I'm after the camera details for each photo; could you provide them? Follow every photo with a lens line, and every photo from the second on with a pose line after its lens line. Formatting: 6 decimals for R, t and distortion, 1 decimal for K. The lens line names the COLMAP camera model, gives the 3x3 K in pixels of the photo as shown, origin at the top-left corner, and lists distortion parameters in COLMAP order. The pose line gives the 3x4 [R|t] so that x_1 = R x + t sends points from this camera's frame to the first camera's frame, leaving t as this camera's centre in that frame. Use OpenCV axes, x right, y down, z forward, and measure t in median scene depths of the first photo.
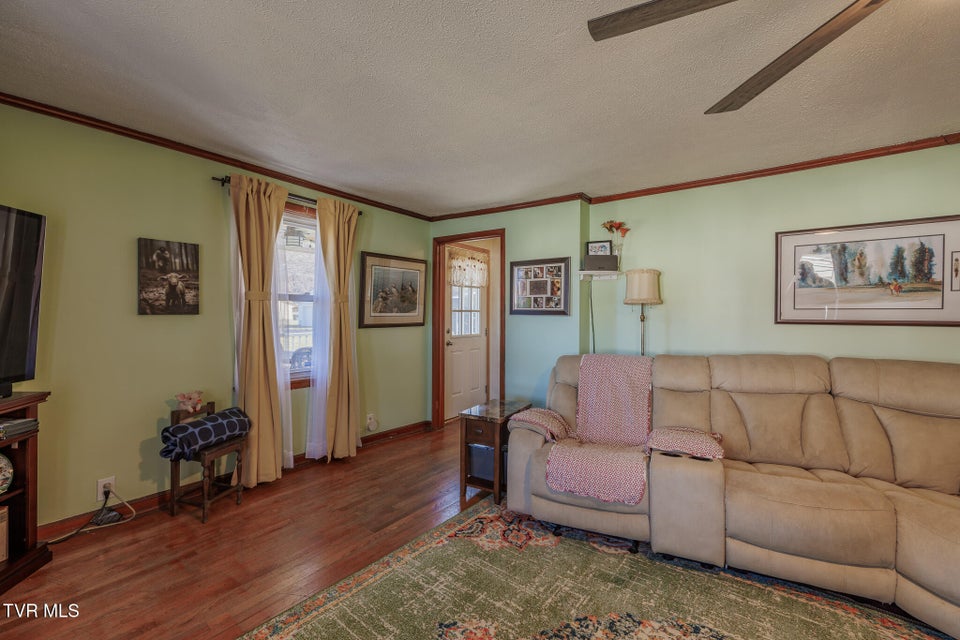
lens RADIAL K [[401.7, 0, 477.7], [0, 401.7, 318.6], [0, 0, 1]] dist [0.001027, -0.000677]
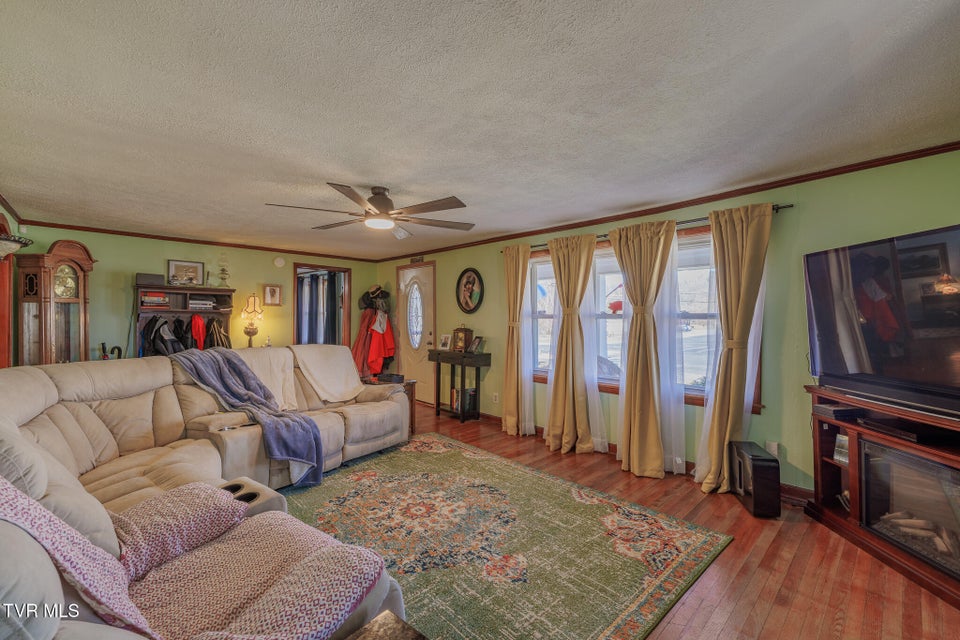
lens RADIAL K [[401.7, 0, 479.5], [0, 401.7, 316.6], [0, 0, 1]] dist [0.001027, -0.000677]
pose [[-0.986586, -0.001106, 0.163241, -0.089154], [-0.000184, 0.999984, 0.005665, -0.023948], [-0.163244, 0.005559, -0.986570, 1.280601]]
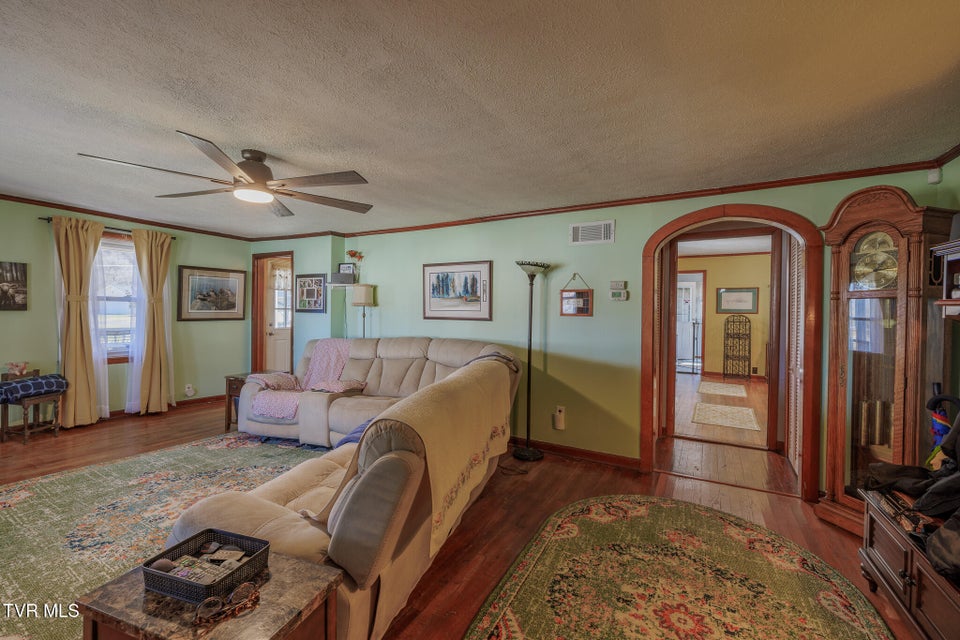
lens RADIAL K [[401.7, 0, 482.4], [0, 401.7, 318.4], [0, 0, 1]] dist [0.001027, -0.000677]
pose [[0.990648, 0.005819, 0.136316, 0.720033], [-0.006647, 0.999962, 0.005621, -0.001077], [-0.136278, -0.006474, 0.990650, -0.653258]]
